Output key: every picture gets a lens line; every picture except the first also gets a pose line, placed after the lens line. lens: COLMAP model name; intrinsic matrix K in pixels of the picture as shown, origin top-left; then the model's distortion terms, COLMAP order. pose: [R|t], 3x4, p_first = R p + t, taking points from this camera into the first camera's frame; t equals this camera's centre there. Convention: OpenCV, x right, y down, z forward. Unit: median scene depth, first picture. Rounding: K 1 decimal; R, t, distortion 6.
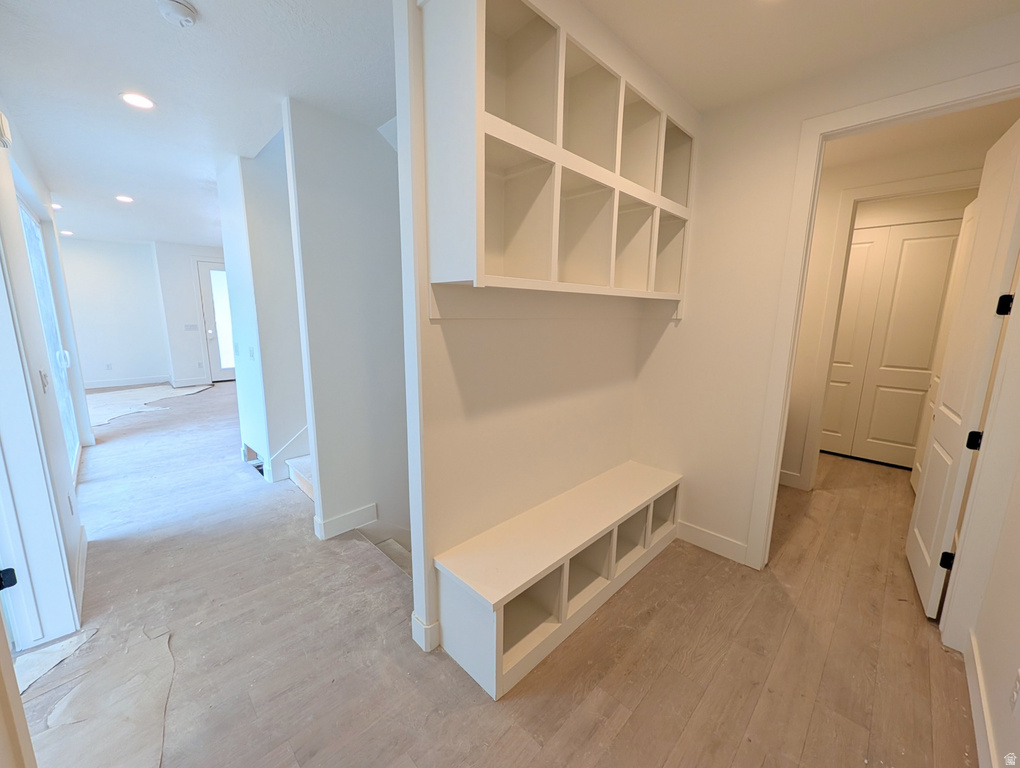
lens RADIAL K [[394.6, 0, 510.9], [0, 394.6, 382.5], [0, 0, 1]] dist [-0.001131, 0.001083]
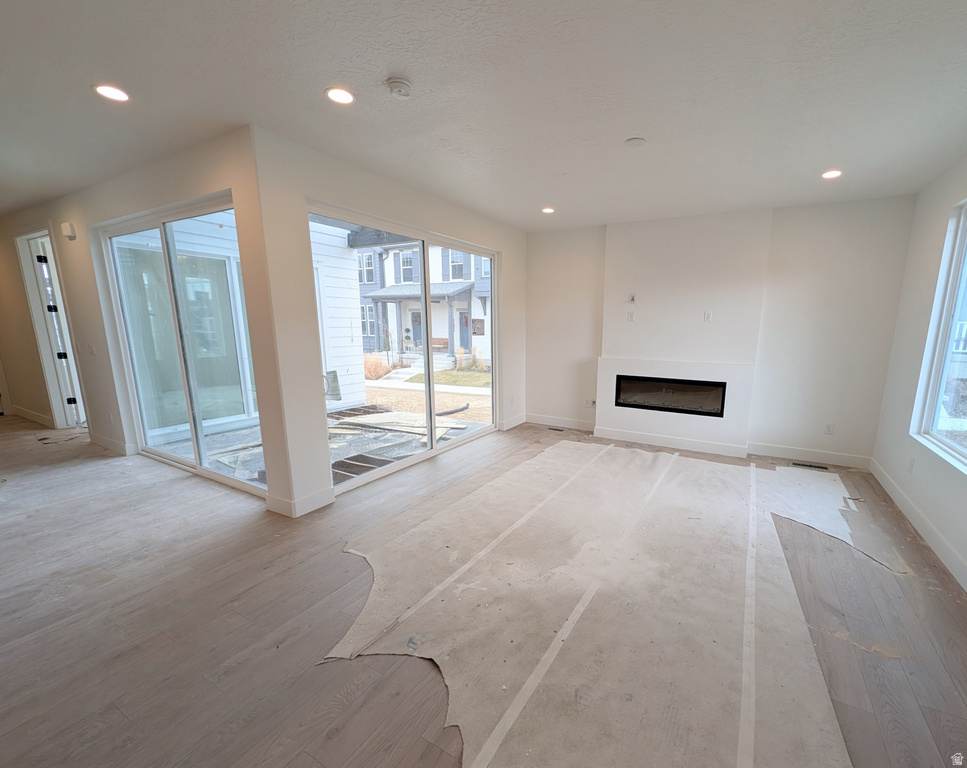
lens RADIAL K [[408.1, 0, 535.9], [0, 408.1, 398.7], [0, 0, 1]] dist [-0.000493, -0.000187]
pose [[-0.956178, 0.028080, -0.291437, -1.422767], [-0.076572, 0.936764, 0.341482, -0.345703], [0.282596, 0.348833, -0.893563, 1.876961]]
